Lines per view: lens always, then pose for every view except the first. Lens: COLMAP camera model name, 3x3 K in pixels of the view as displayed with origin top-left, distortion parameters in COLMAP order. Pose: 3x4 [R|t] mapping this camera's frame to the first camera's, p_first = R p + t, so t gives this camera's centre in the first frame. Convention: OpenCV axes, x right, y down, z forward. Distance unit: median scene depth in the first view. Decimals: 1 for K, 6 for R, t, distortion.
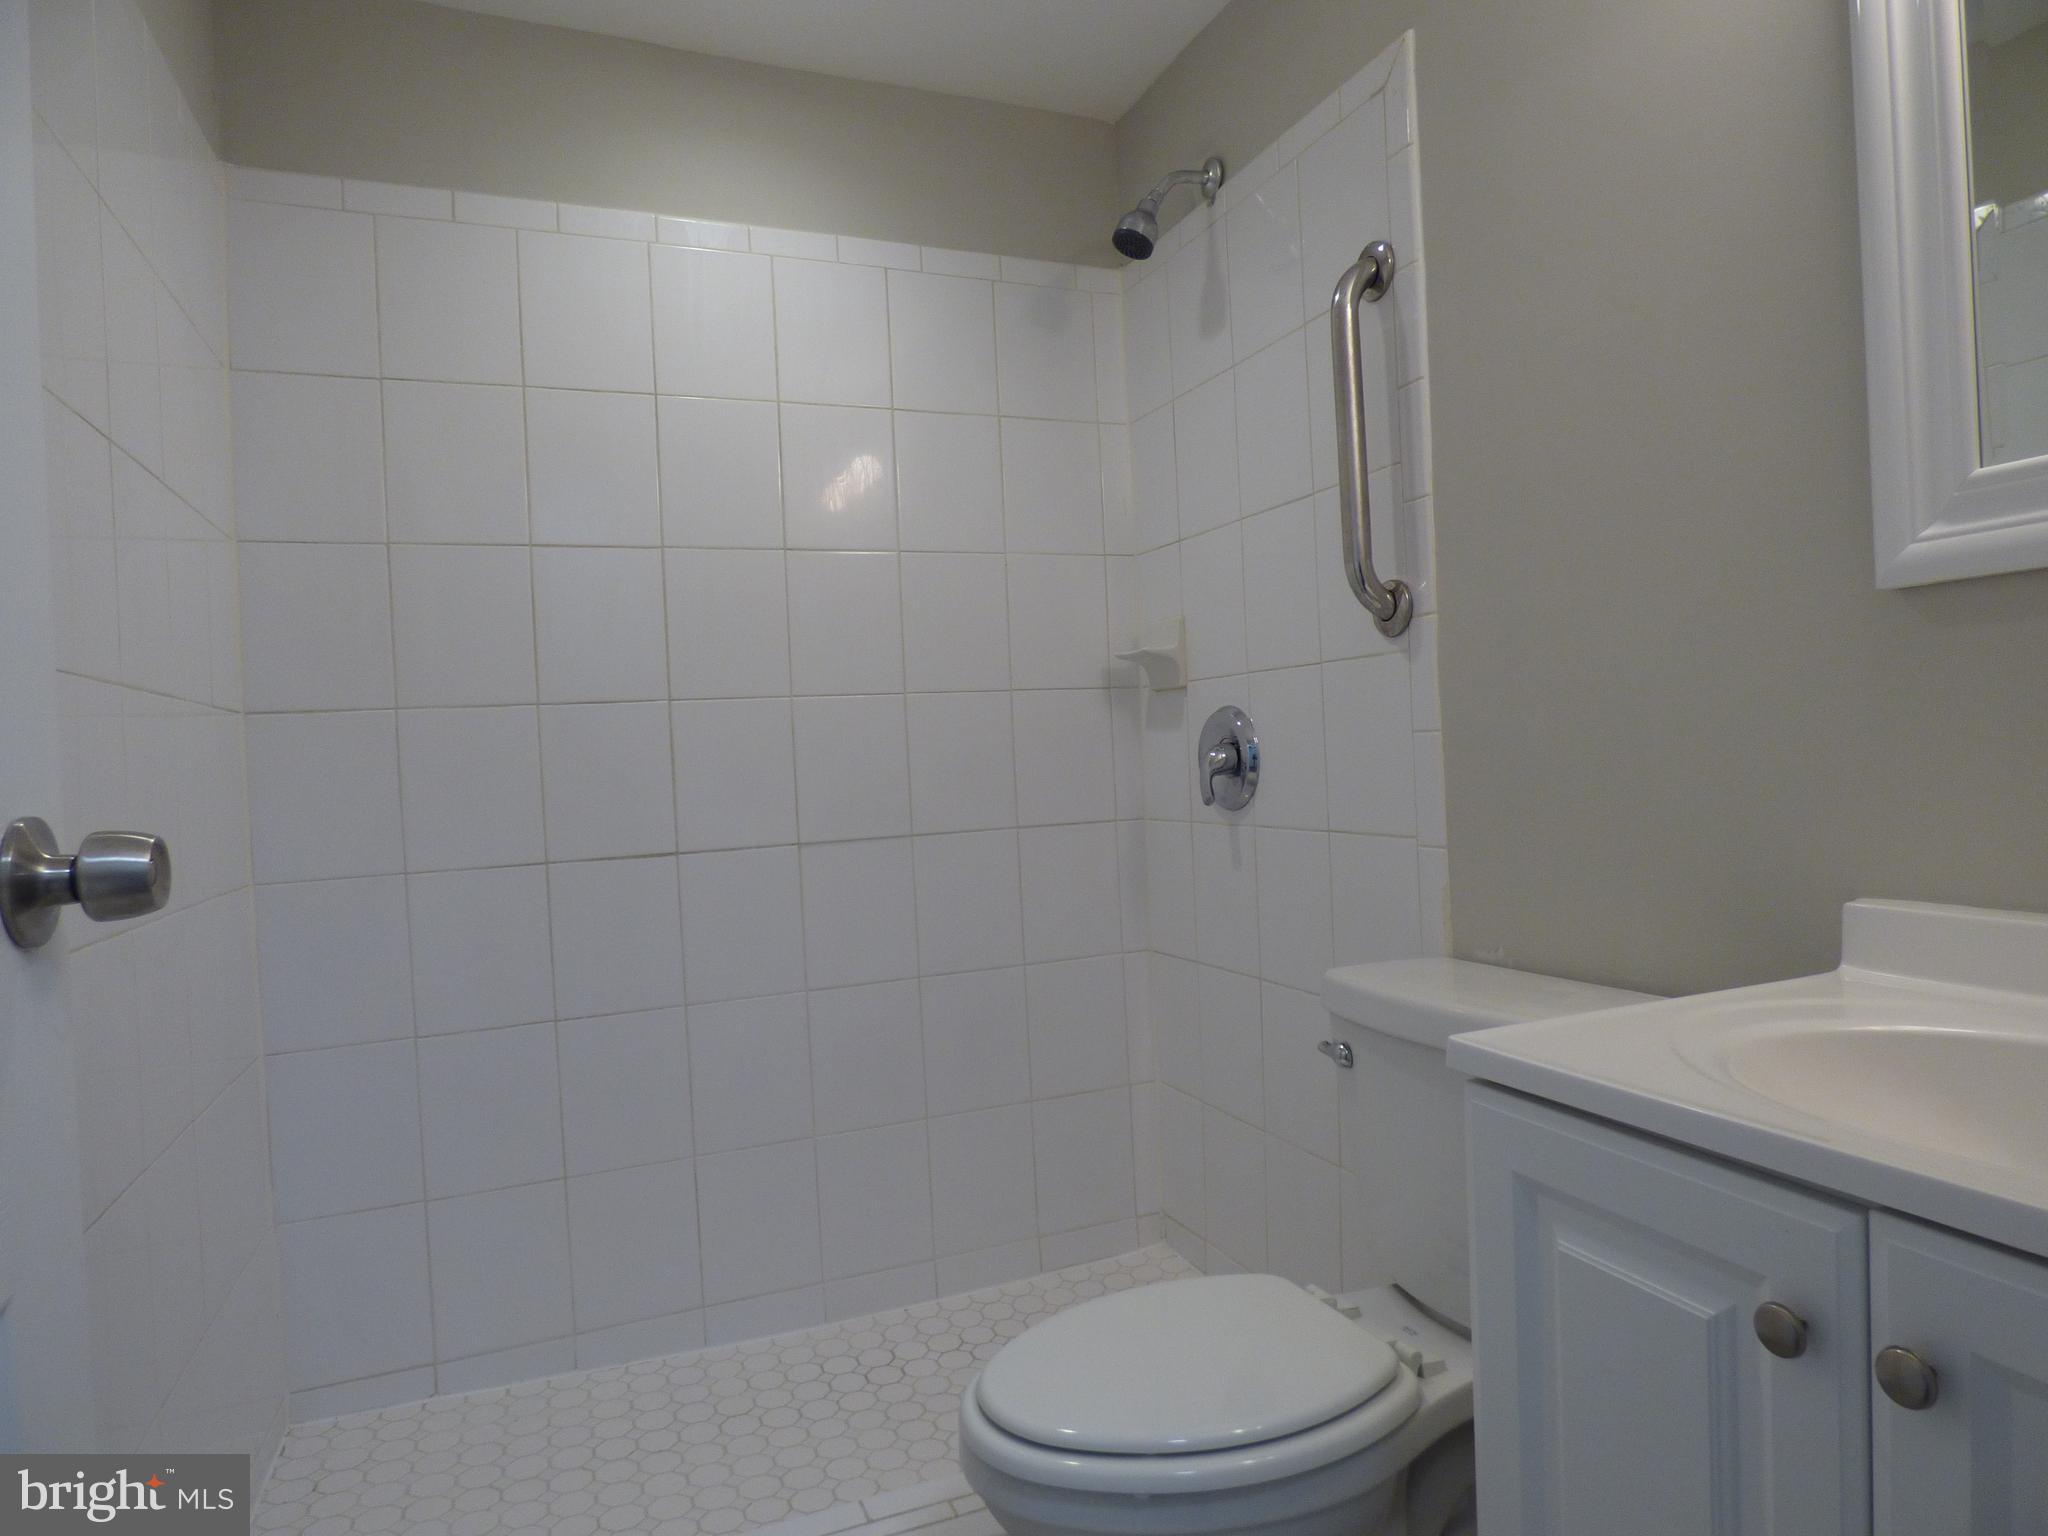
lens RADIAL K [[1230.8, 0, 1040.6], [0, 1230.8, 766.9], [0, 0, 1]] dist [-0.017086, 0.005886]
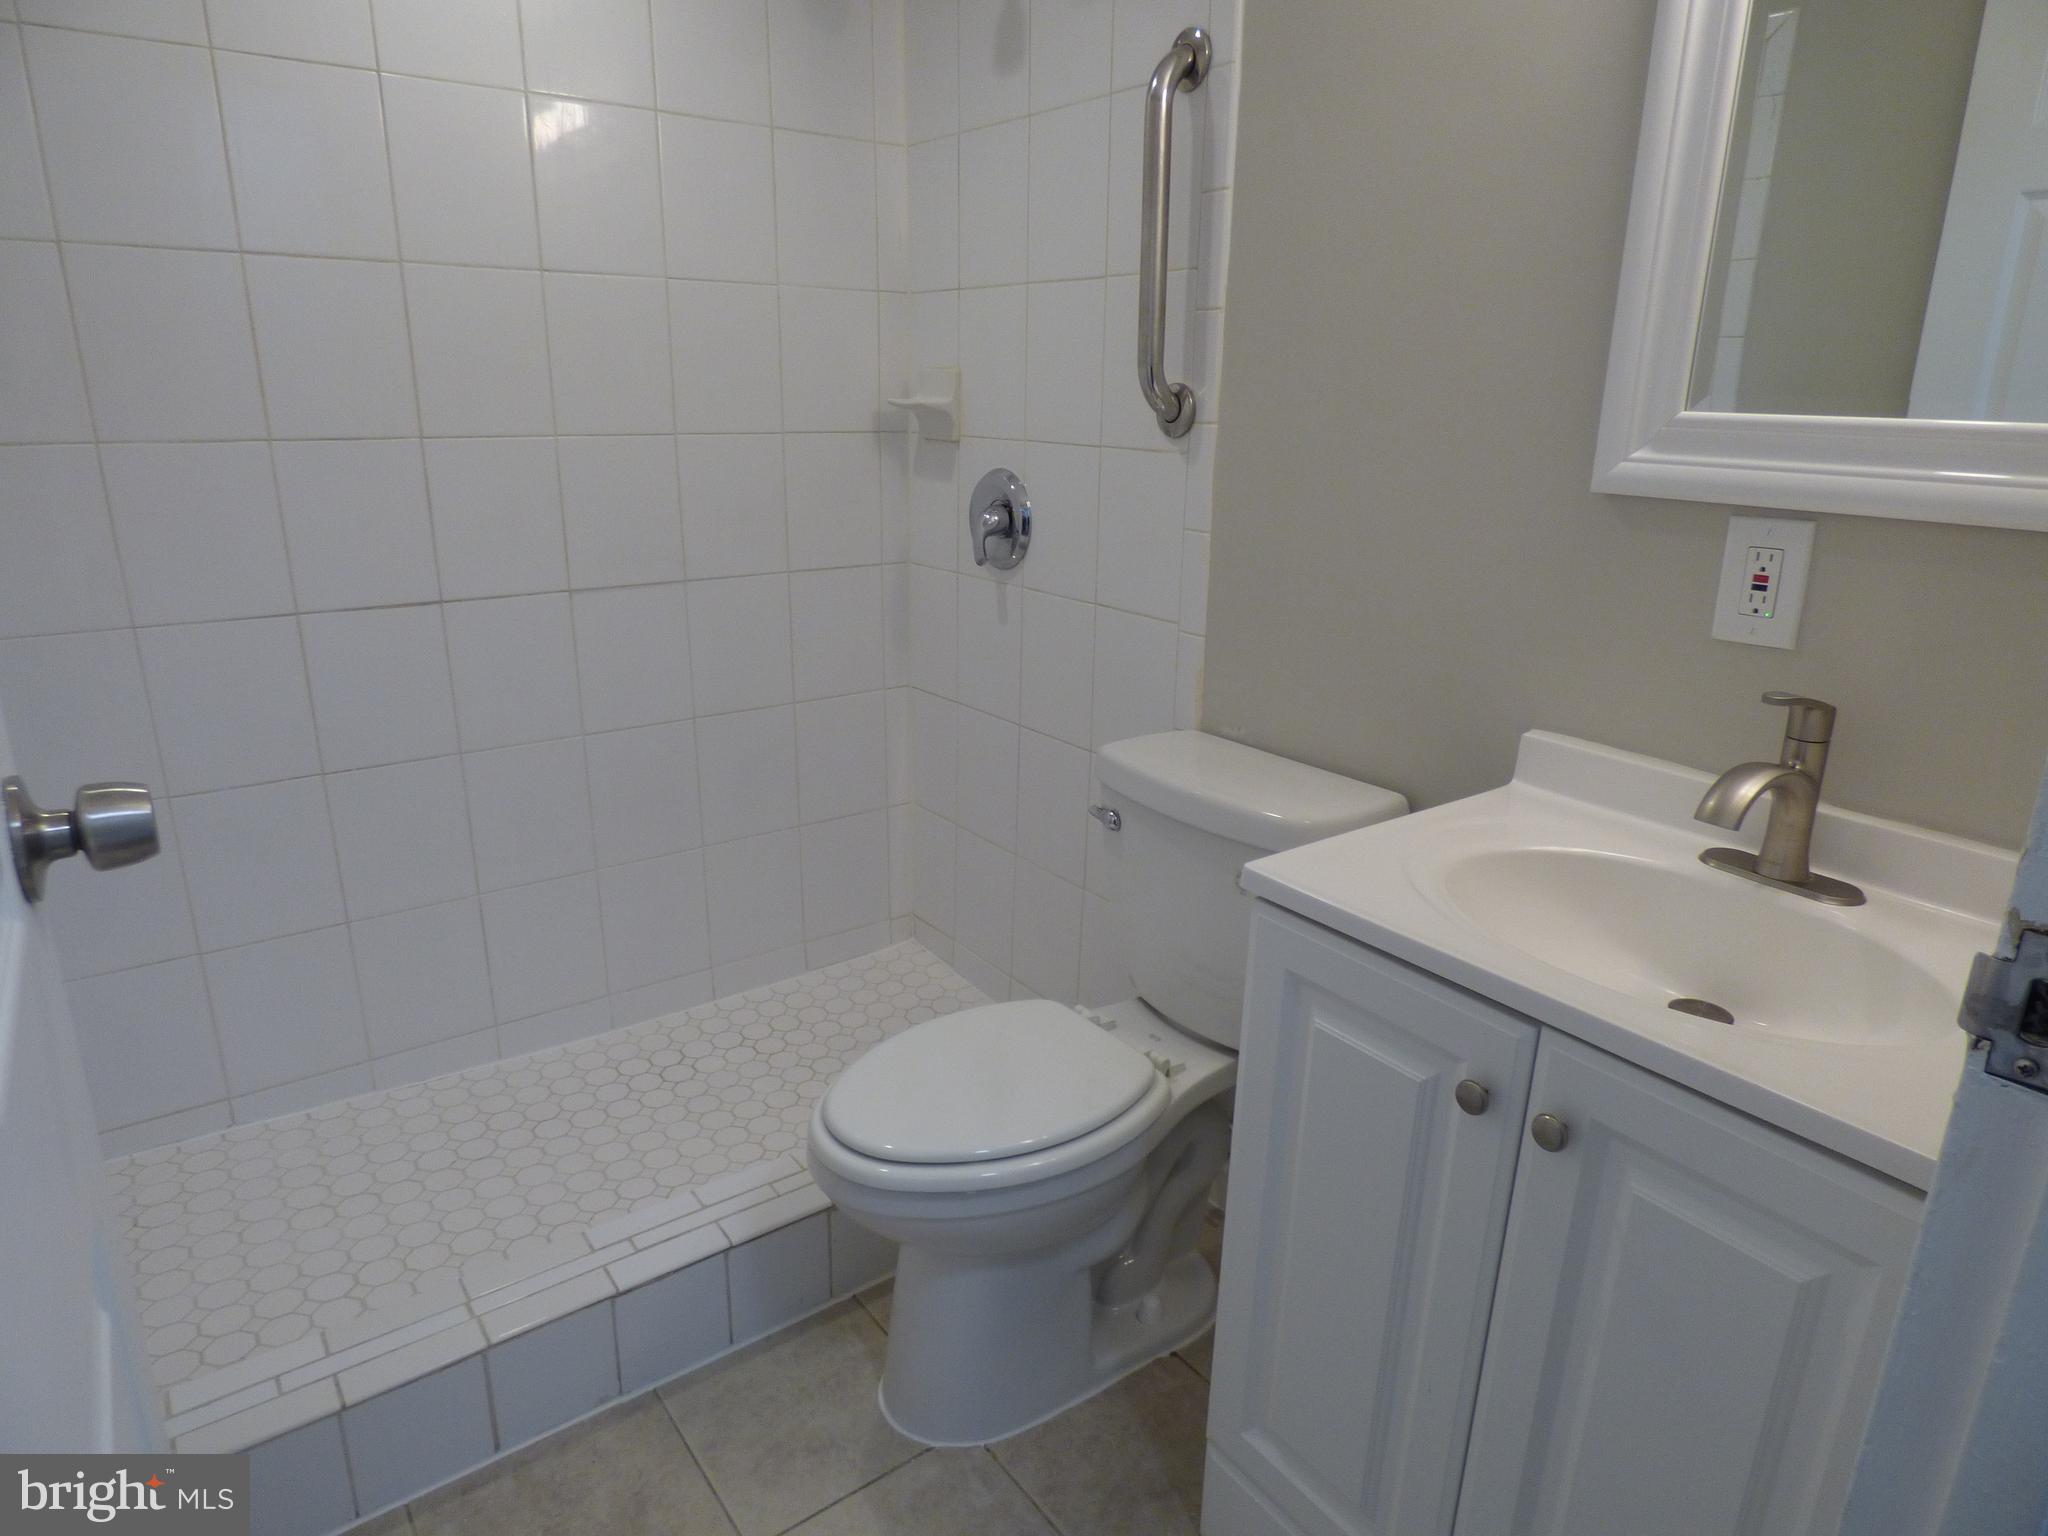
lens RADIAL K [[1230.8, 0, 1036.4], [0, 1230.8, 763.0], [0, 0, 1]] dist [-0.017086, 0.005886]
pose [[0.967187, -0.009750, 0.253880, -0.117361], [-0.060996, 0.961128, 0.269282, -0.125284], [-0.246637, -0.275931, 0.928995, -0.057394]]
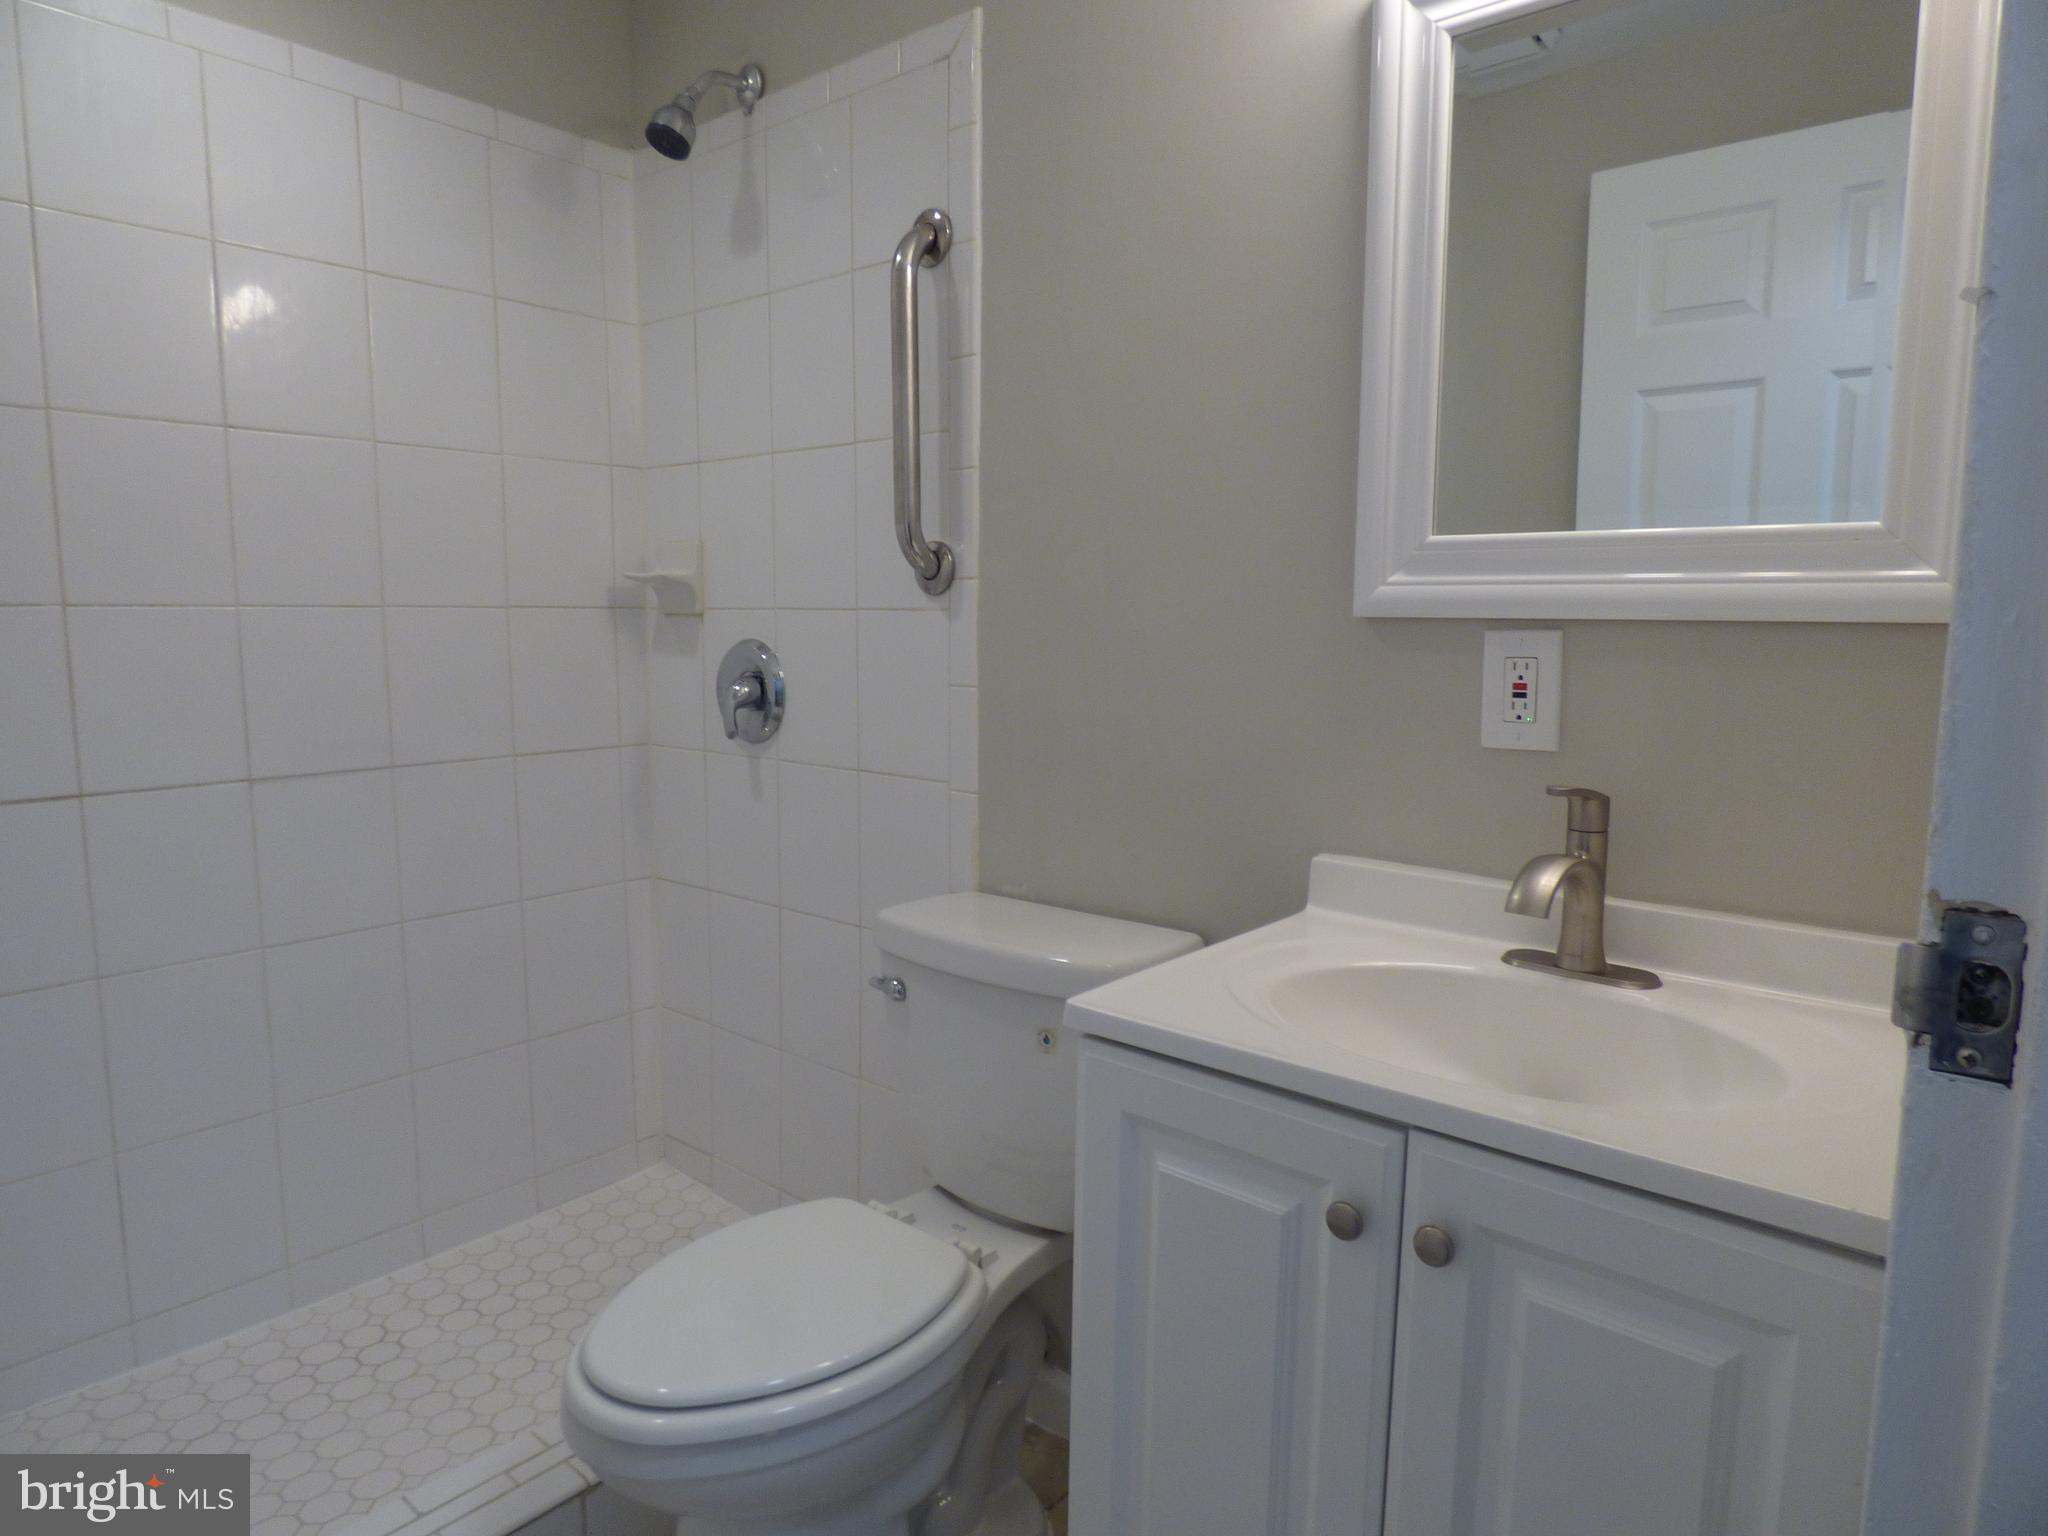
lens RADIAL K [[1230.8, 0, 1035.1], [0, 1230.8, 764.7], [0, 0, 1]] dist [-0.017086, 0.005886]
pose [[0.888825, -0.003525, 0.458233, -0.137532], [-0.042297, 0.995071, 0.089697, -0.064120], [-0.456290, -0.099107, 0.884295, 0.001211]]
